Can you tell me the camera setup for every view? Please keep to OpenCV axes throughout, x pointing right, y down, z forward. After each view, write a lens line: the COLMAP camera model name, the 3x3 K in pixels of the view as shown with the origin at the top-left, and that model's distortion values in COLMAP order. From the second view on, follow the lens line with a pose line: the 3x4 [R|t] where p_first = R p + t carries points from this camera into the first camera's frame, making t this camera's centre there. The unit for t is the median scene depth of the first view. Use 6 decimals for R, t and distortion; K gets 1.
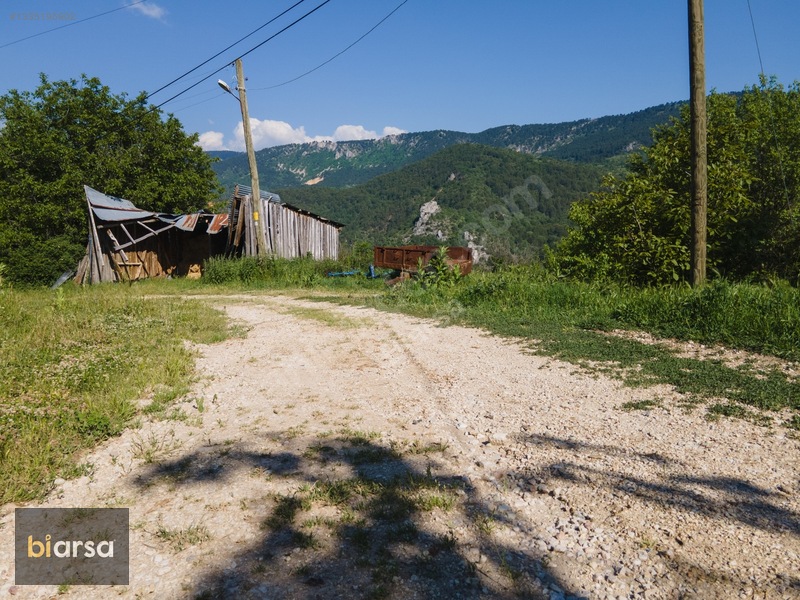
lens RADIAL K [[583.4, 0, 399.4], [0, 583.4, 296.9], [0, 0, 1]] dist [0.034224, 0.026949]
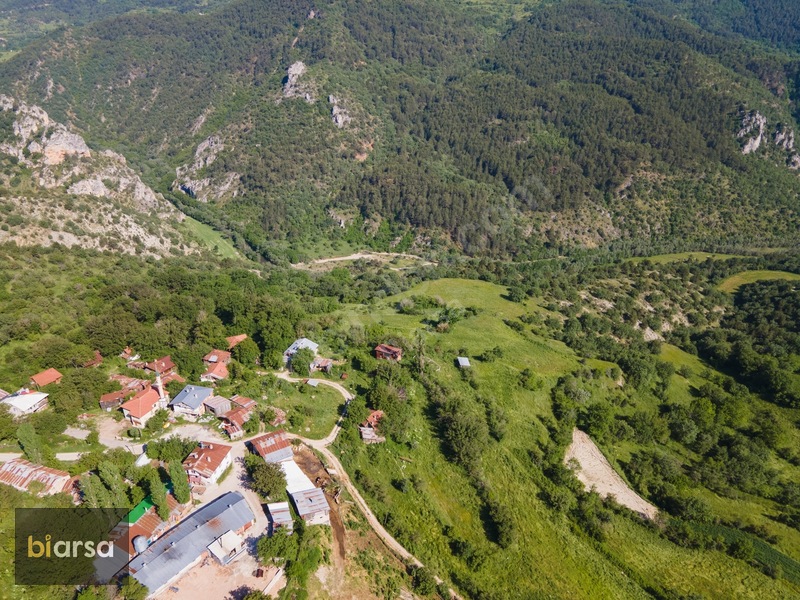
lens RADIAL K [[583.4, 0, 395.1], [0, 583.4, 296.3], [0, 0, 1]] dist [0.034224, 0.026949]
pose [[0.975729, -0.097399, 0.196129, -0.019271], [0.025456, 0.940016, 0.340178, -0.086415], [-0.217497, -0.326929, 0.919680, -0.158423]]
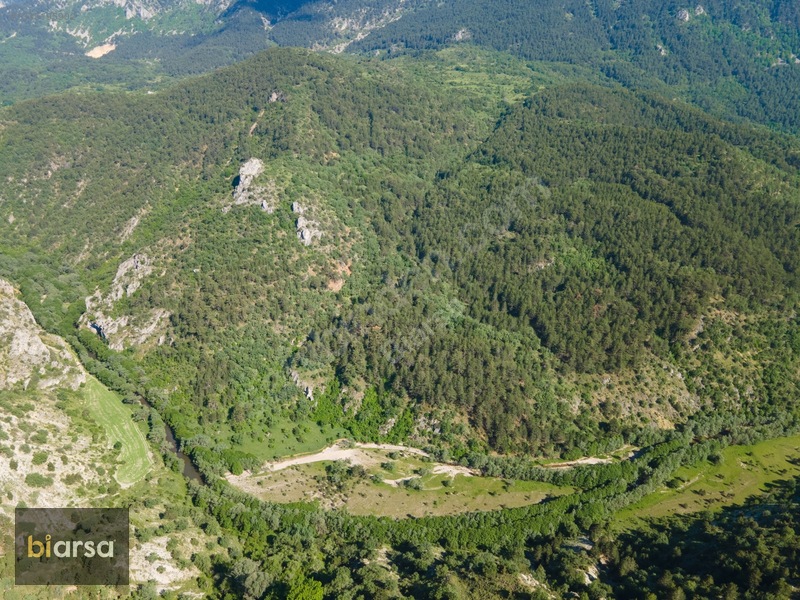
lens RADIAL K [[583.4, 0, 392.4], [0, 583.4, 296.9], [0, 0, 1]] dist [0.034224, 0.026949]
pose [[0.963676, -0.088974, 0.251819, 0.012931], [0.024738, 0.968560, 0.247548, -0.127248], [-0.265927, -0.232326, 0.935579, 0.053197]]
